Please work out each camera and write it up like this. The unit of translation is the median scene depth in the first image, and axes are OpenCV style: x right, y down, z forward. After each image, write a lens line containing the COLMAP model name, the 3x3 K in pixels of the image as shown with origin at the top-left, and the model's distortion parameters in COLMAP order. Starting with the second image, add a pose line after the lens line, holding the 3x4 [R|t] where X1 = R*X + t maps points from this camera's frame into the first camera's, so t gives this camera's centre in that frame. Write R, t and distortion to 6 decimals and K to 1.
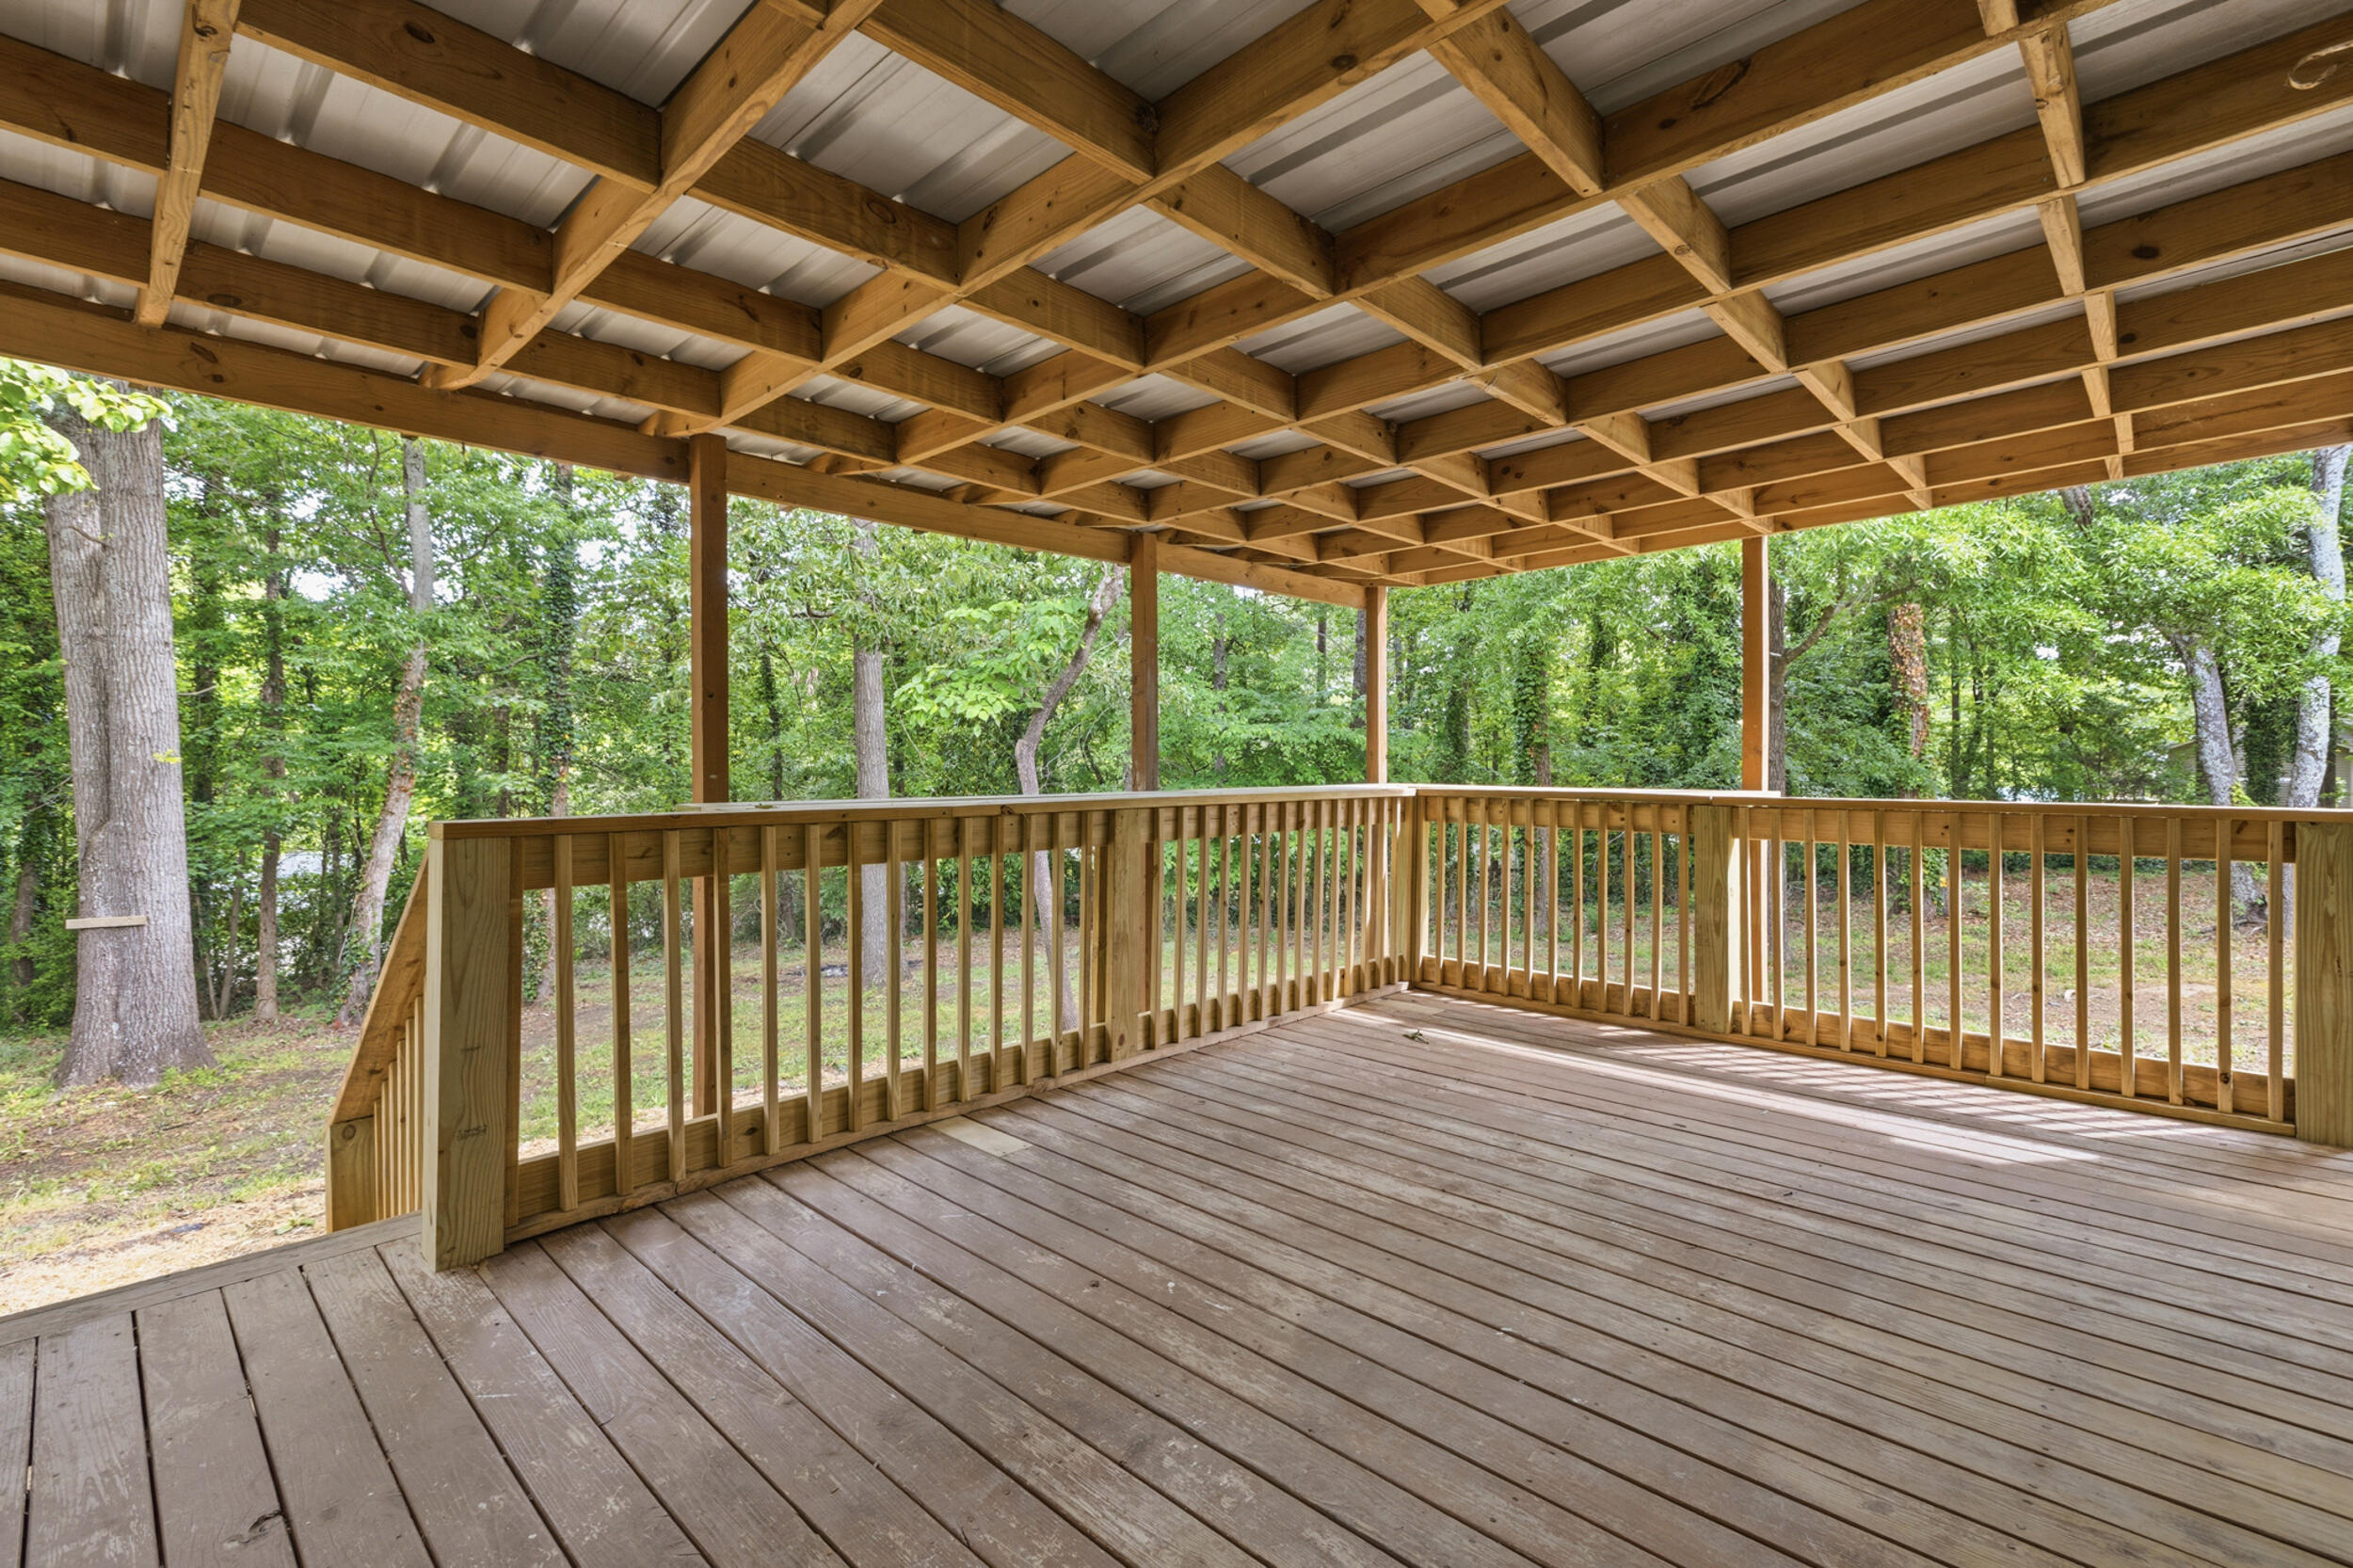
lens RADIAL K [[1043.0, 0, 1169.4], [0, 1043.0, 765.3], [0, 0, 1]] dist [0.013624, -0.000254]
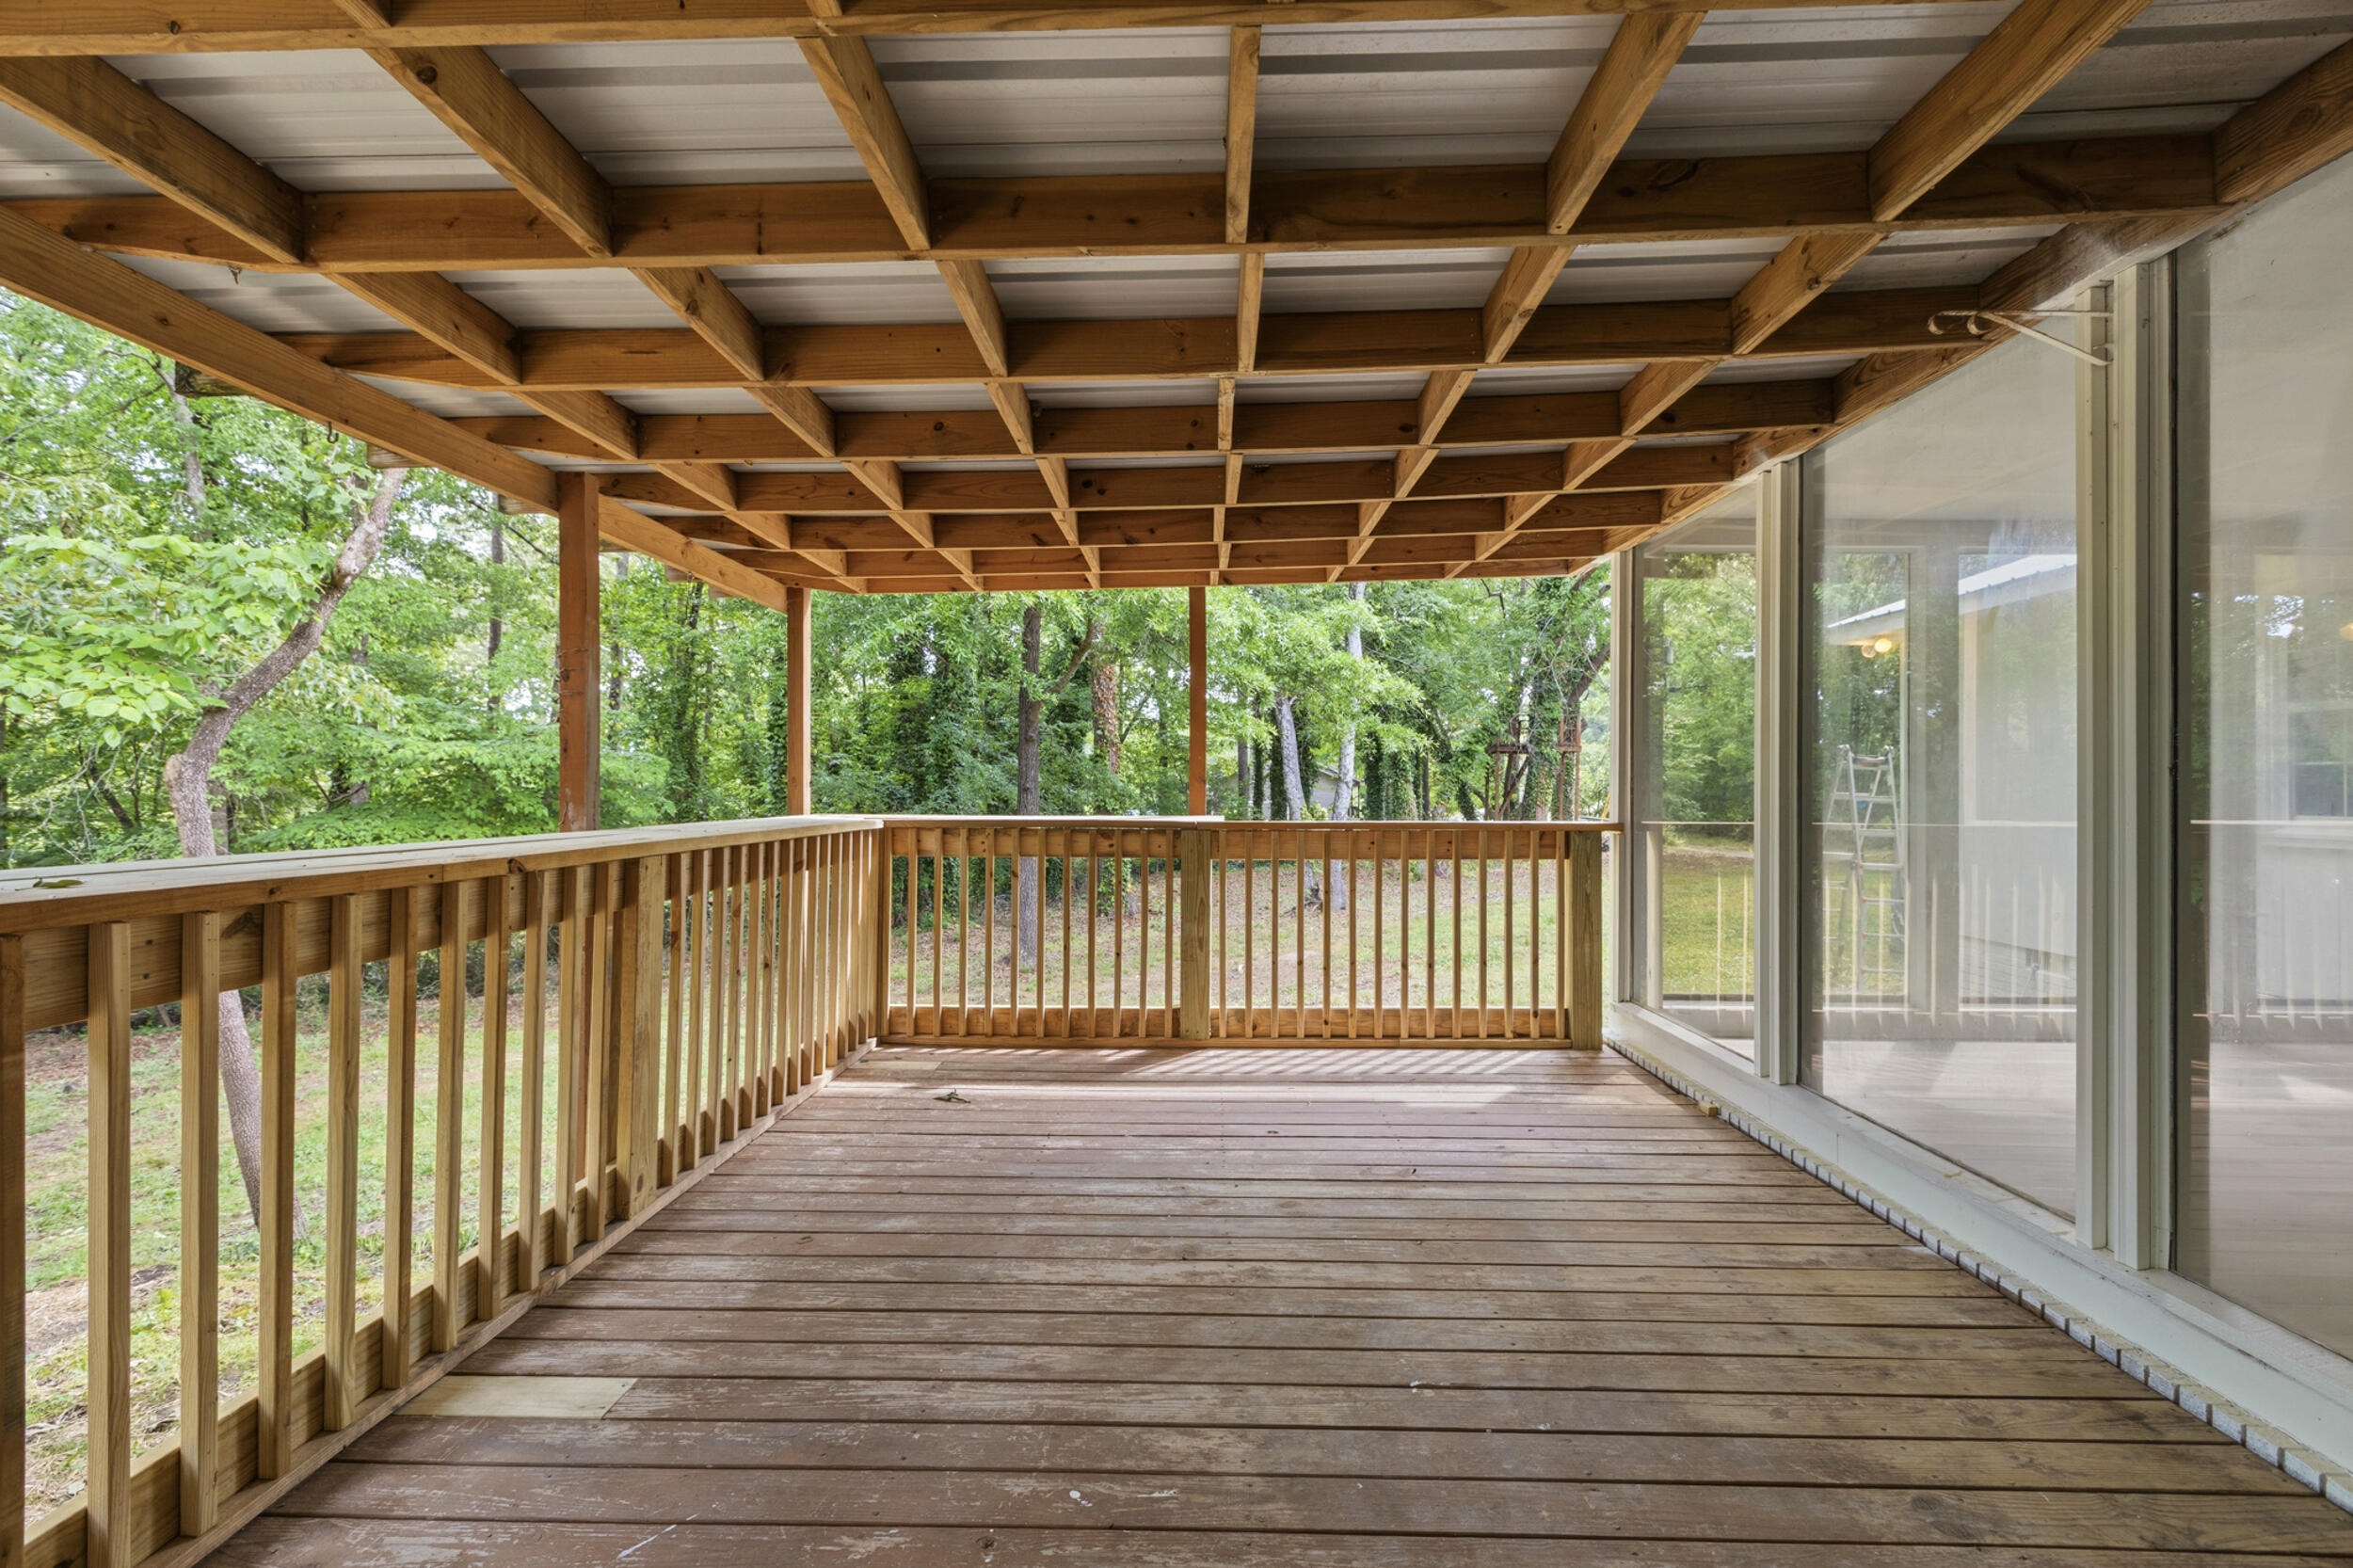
lens RADIAL K [[1043.0, 0, 1186.4], [0, 1043.0, 731.1], [0, 0, 1]] dist [0.013624, -0.000254]
pose [[0.738445, 0.042594, 0.672967, -0.245846], [-0.003082, 0.998206, -0.059797, -0.002670], [-0.674306, 0.042083, 0.737252, 0.192558]]
